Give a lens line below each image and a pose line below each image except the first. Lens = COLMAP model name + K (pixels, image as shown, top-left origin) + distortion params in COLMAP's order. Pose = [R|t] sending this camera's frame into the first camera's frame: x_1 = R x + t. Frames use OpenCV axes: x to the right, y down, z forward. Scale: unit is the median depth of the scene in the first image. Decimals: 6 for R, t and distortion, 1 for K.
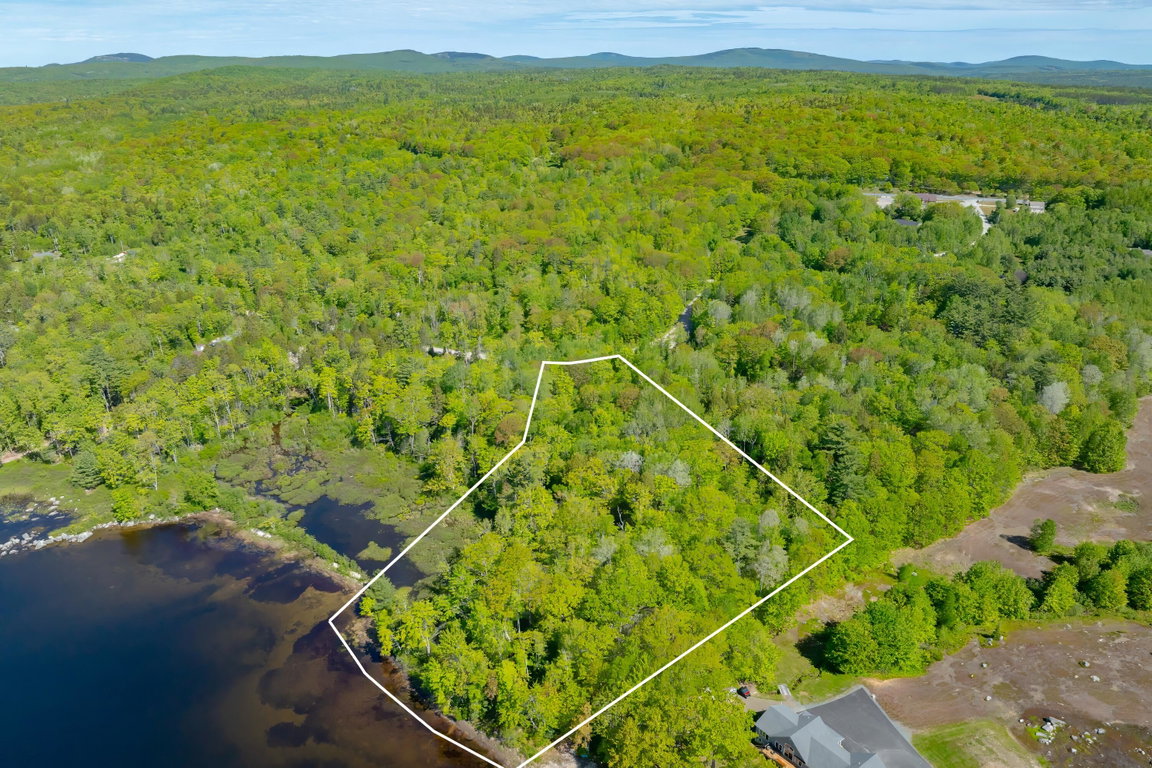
lens RADIAL K [[793.8, 0, 576.0], [0, 793.8, 384.0], [0, 0, 1]] dist [-0.058242, 0.019094]
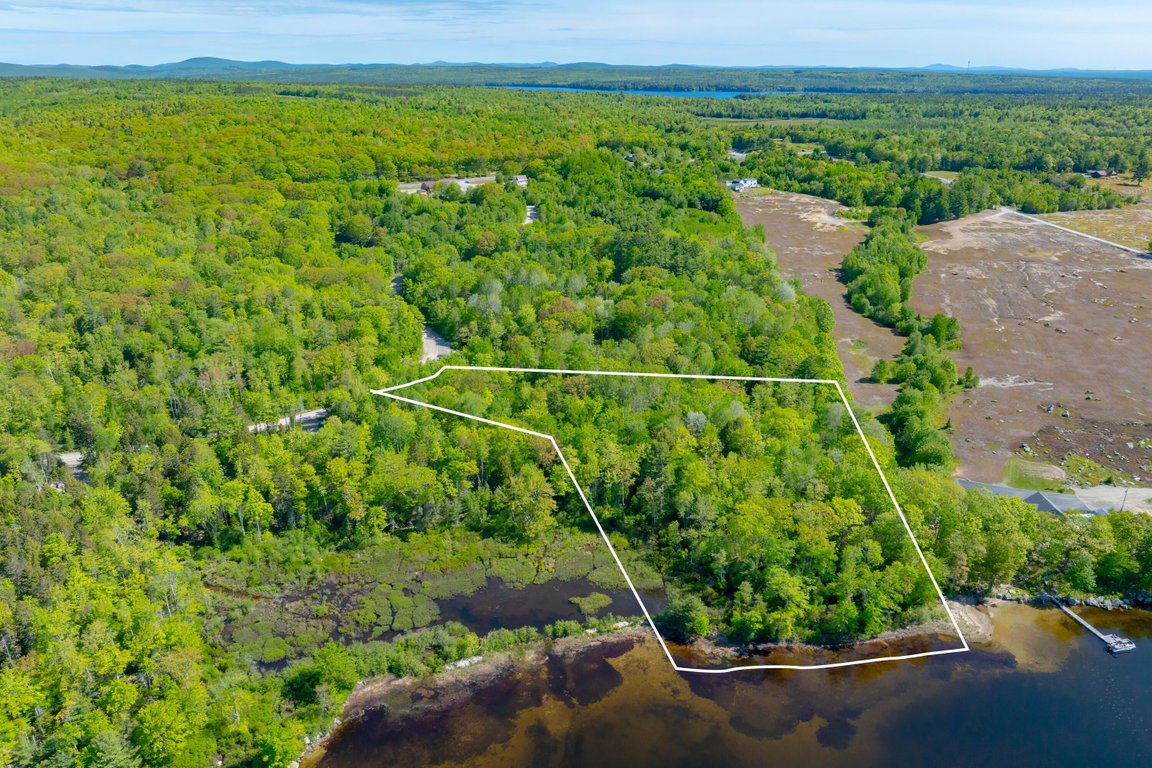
lens RADIAL K [[793.8, 0, 576.0], [0, 793.8, 384.0], [0, 0, 1]] dist [-0.058242, 0.019094]
pose [[0.620329, -0.290897, 0.728403, -0.908742], [0.292808, 0.947429, 0.129005, -0.156004], [-0.727637, 0.133257, 0.672895, 0.393386]]
